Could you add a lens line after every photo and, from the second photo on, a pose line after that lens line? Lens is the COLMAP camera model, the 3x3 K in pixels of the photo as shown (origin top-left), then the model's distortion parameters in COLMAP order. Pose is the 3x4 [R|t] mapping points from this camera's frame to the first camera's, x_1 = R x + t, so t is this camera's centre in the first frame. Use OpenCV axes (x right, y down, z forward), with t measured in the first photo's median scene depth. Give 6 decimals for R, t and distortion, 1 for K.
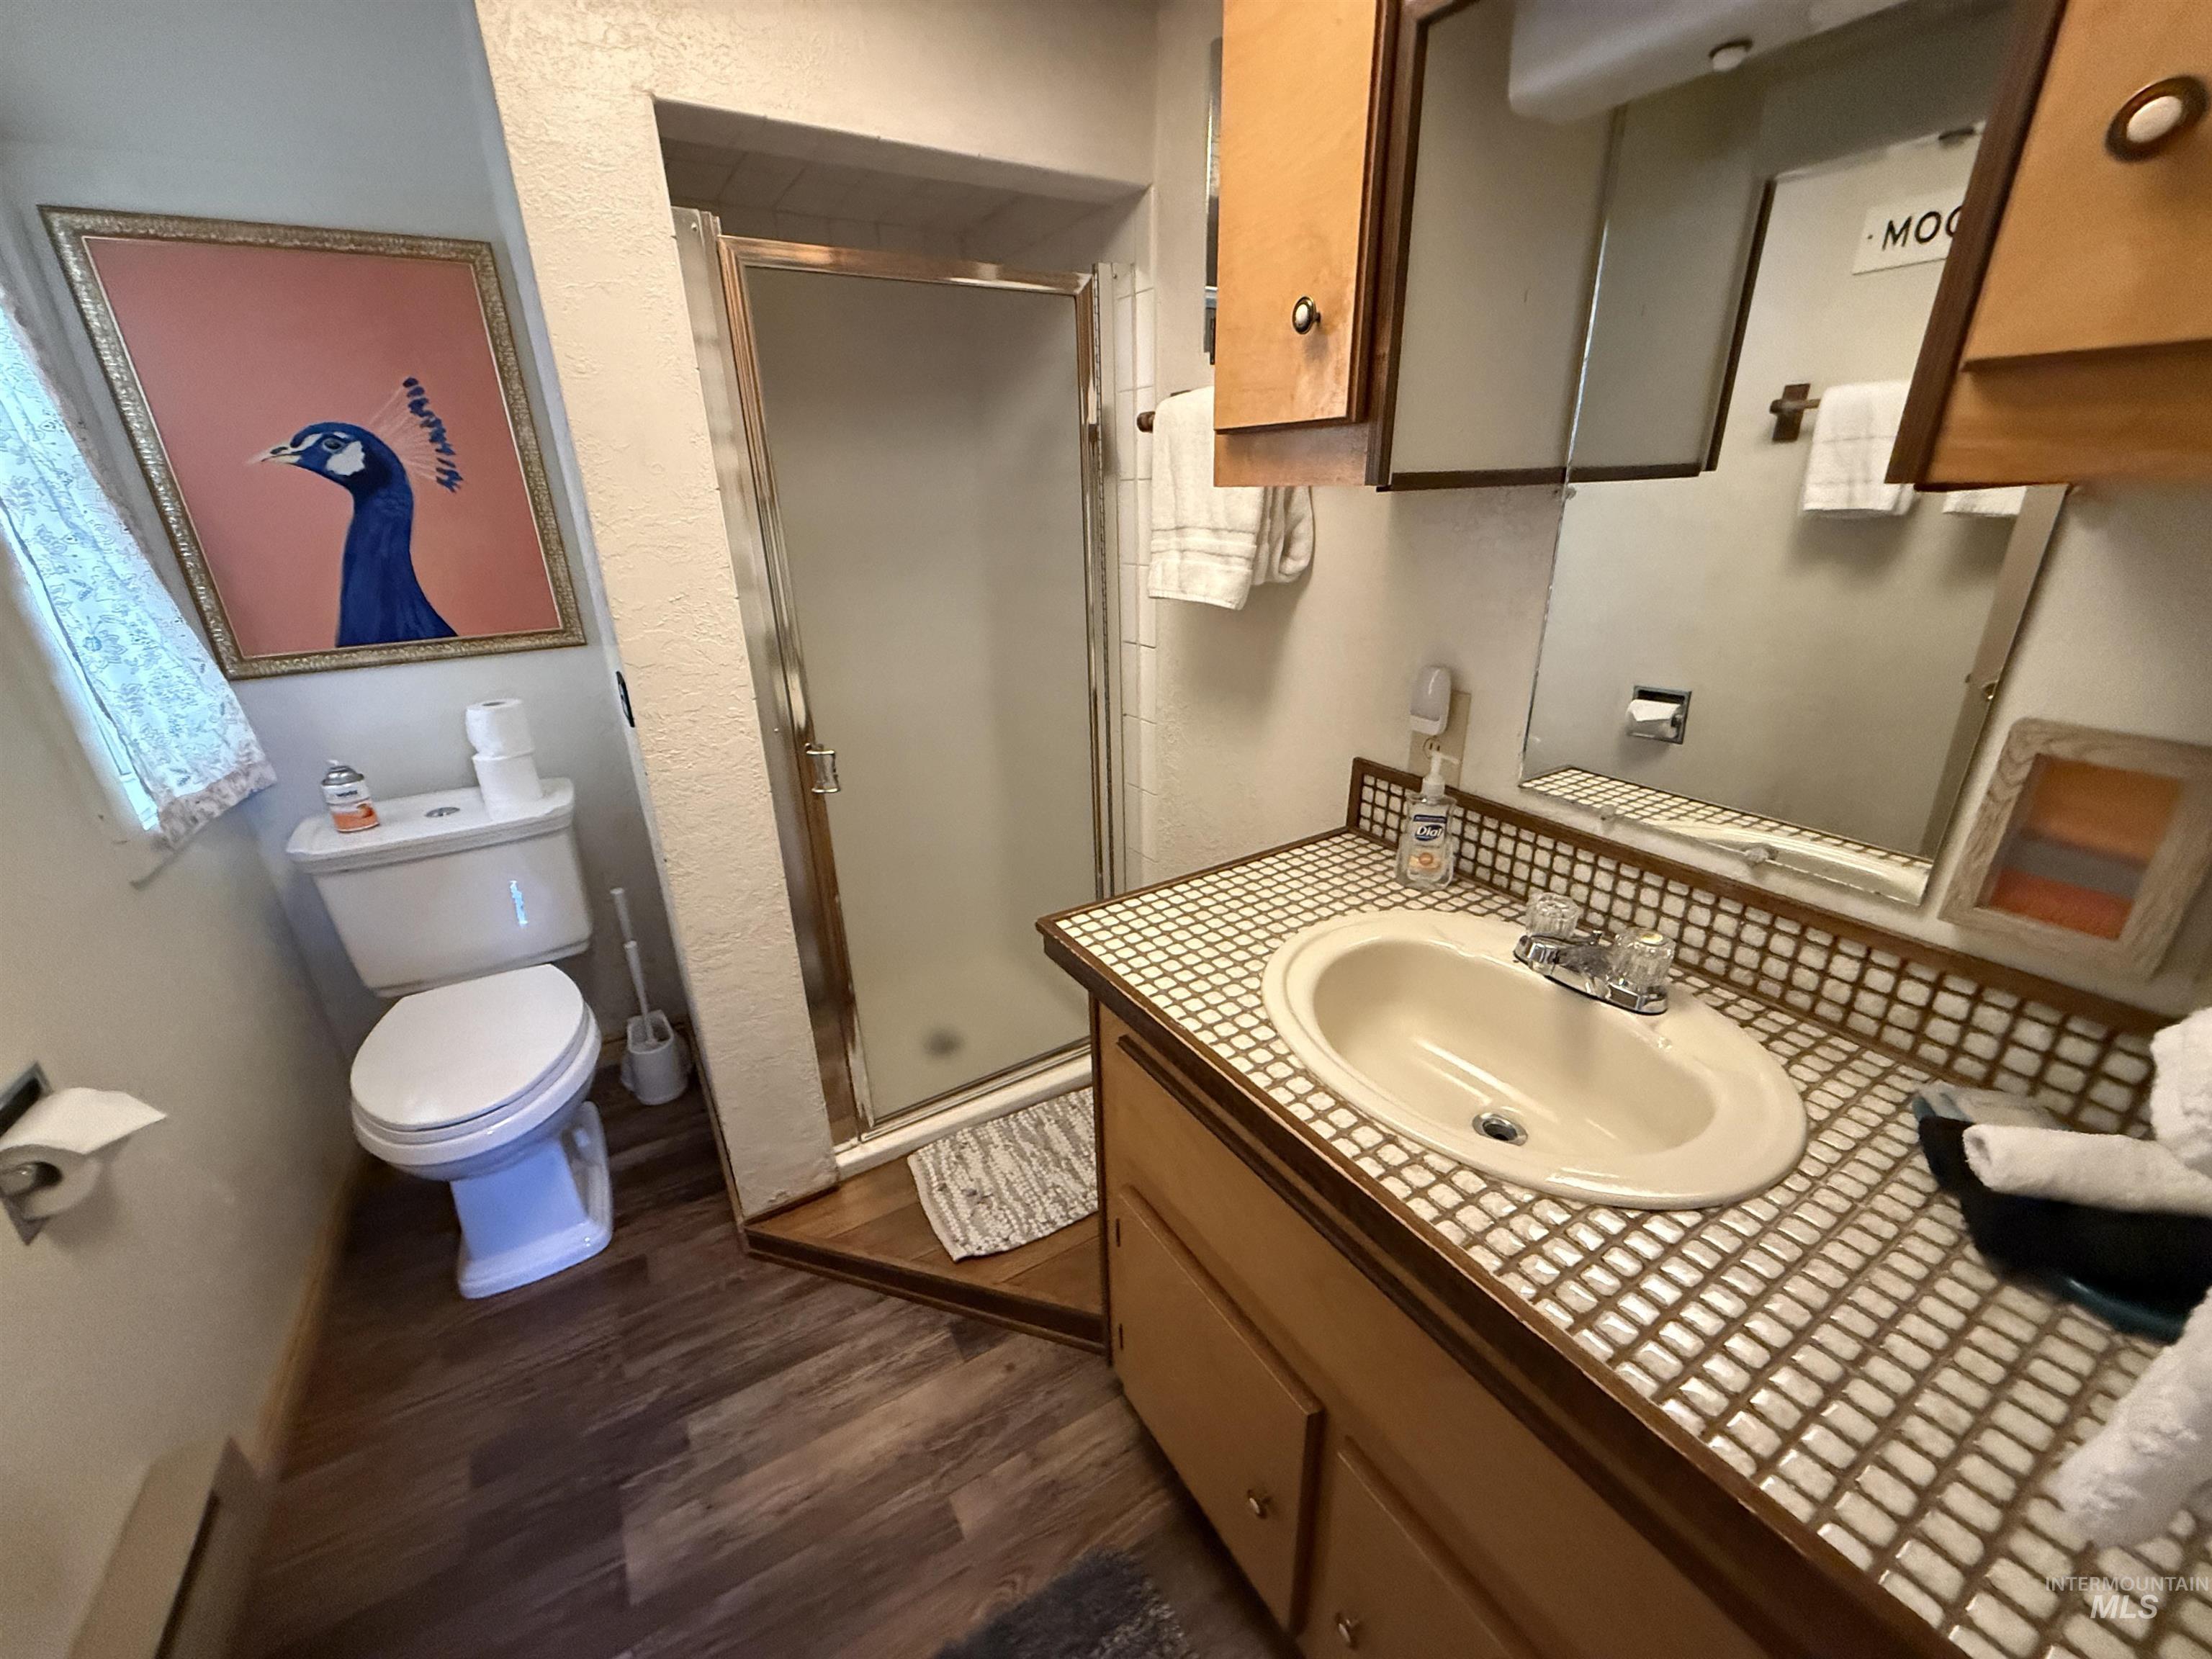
lens RADIAL K [[879.5, 0, 1097.9], [0, 879.5, 830.4], [0, 0, 1]] dist [-0.001645, 0.000222]
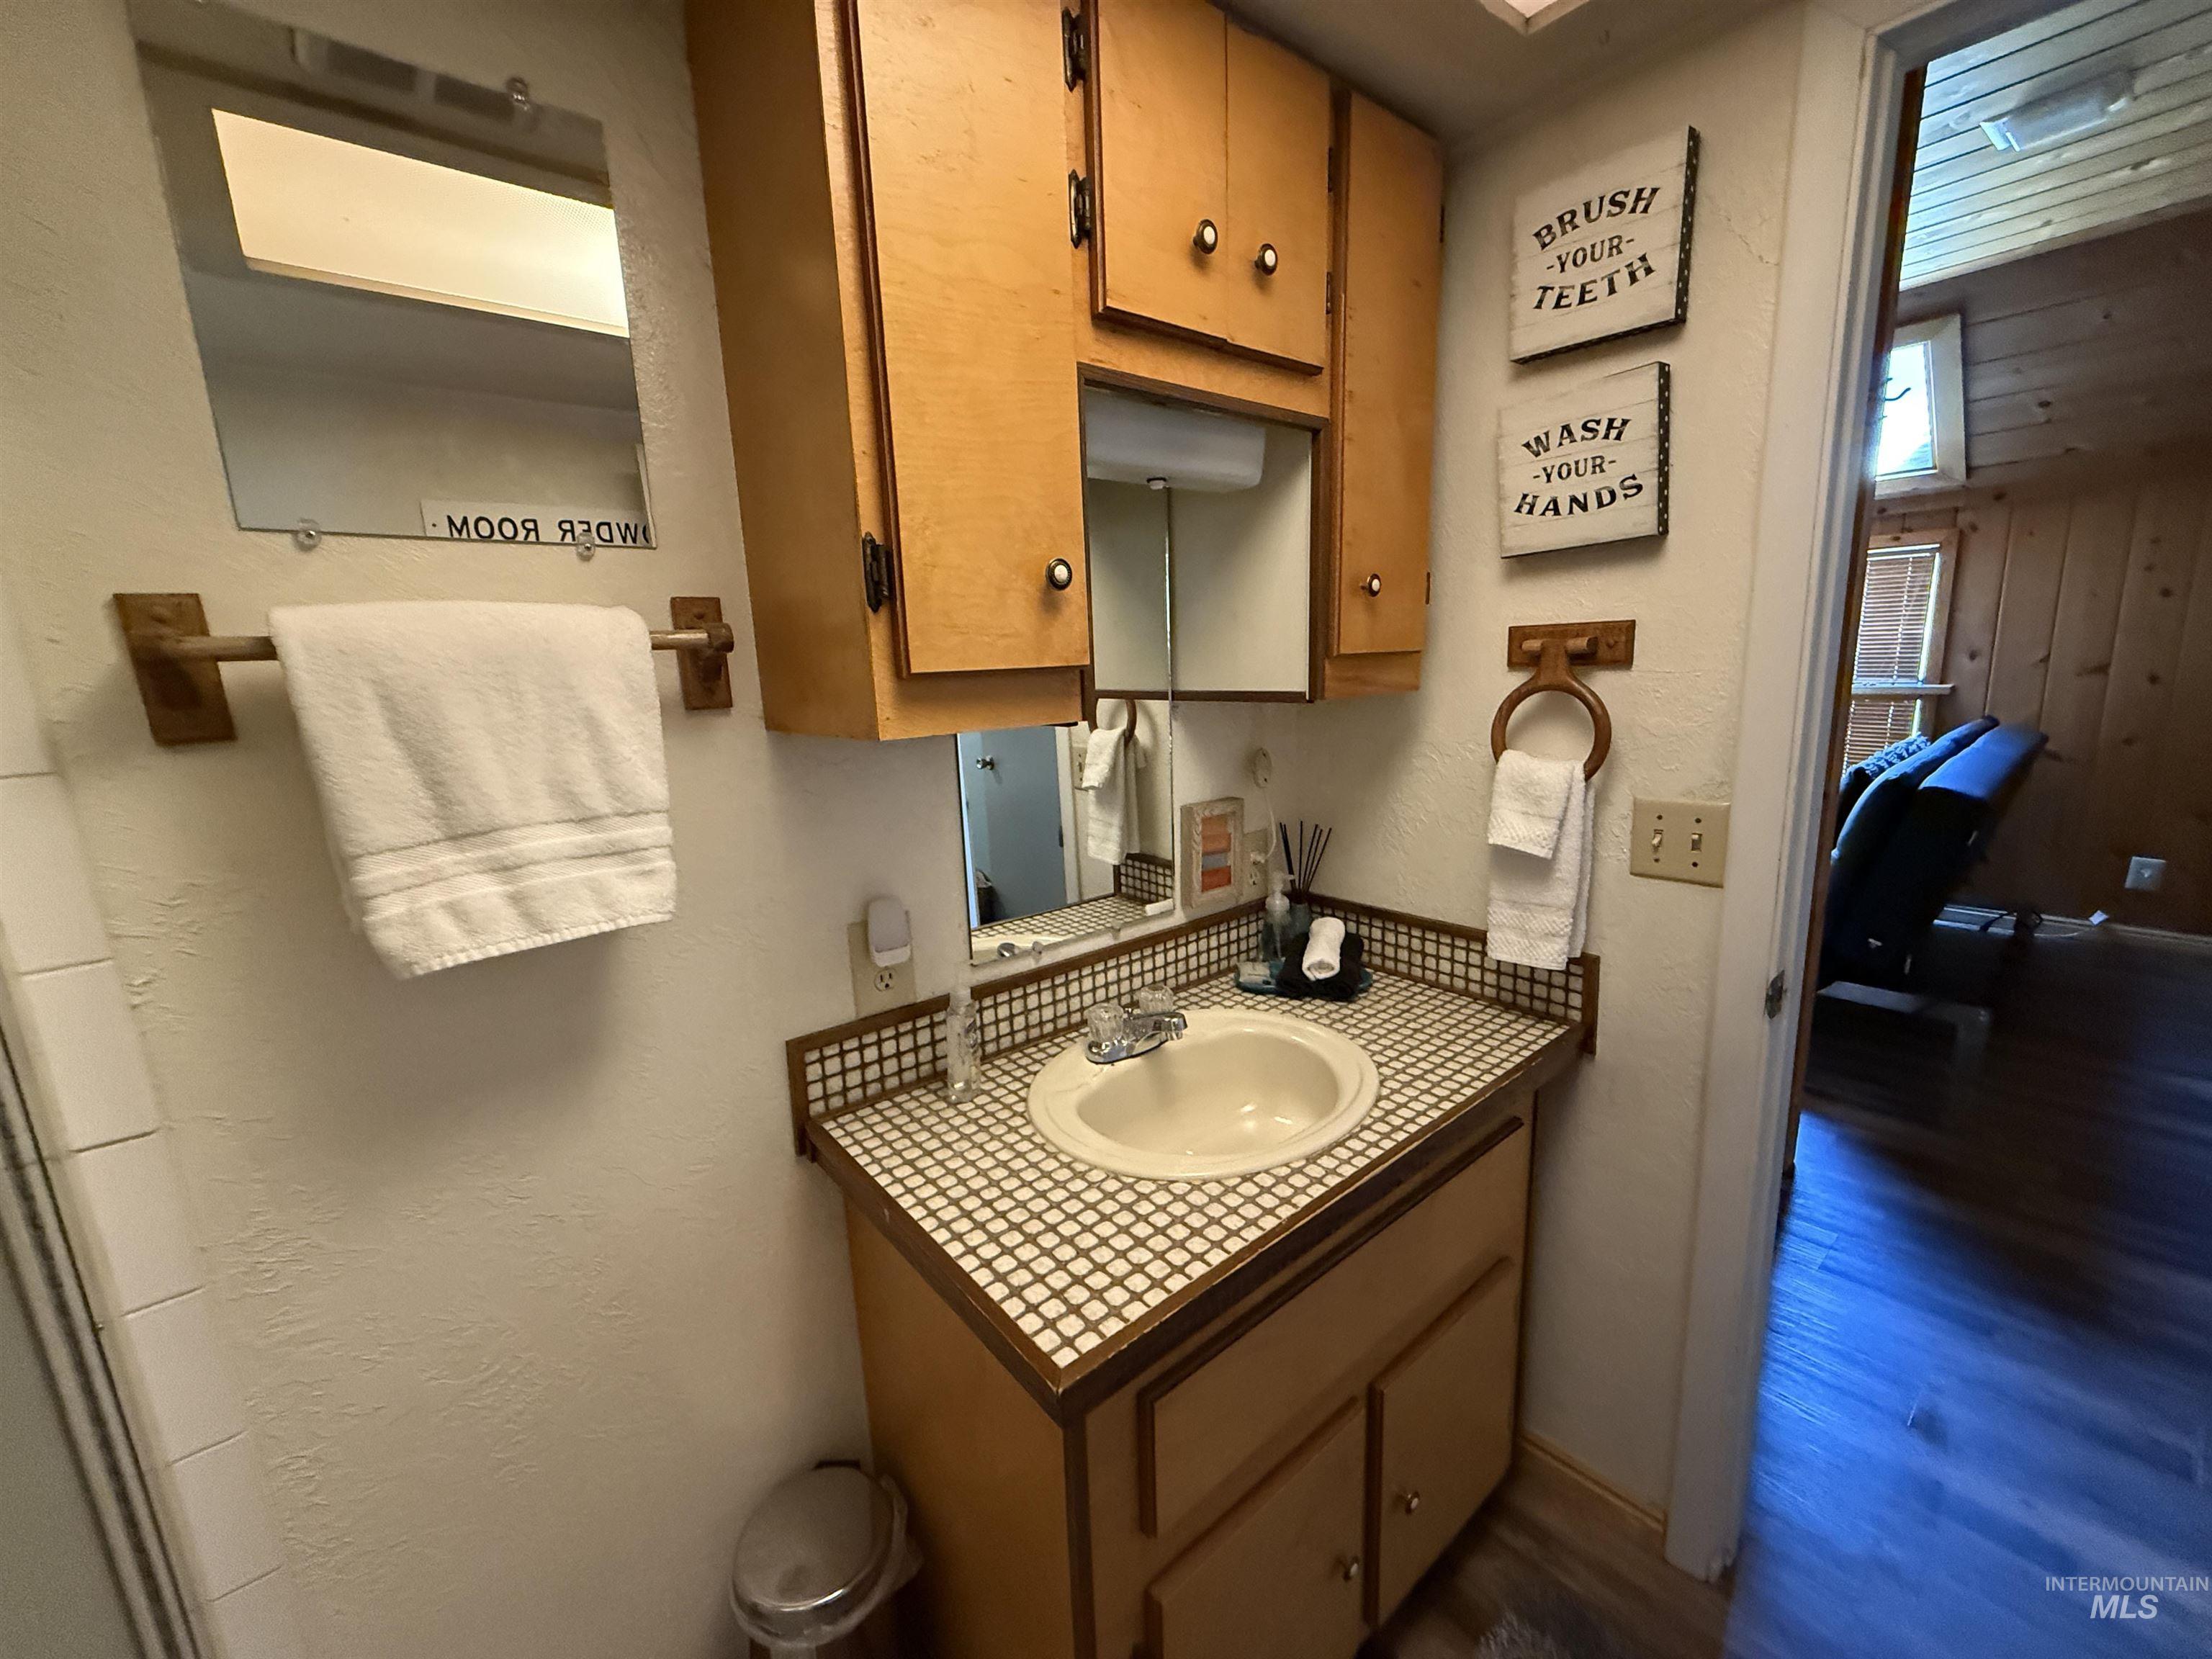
lens RADIAL K [[879.5, 0, 1097.9], [0, 879.5, 830.4], [0, 0, 1]] dist [-0.001645, 0.000222]
pose [[-0.141517, -0.151456, 0.978281, -0.704146], [0.411424, 0.889837, 0.197280, -0.408634], [-0.900390, 0.430407, -0.063615, 0.961906]]
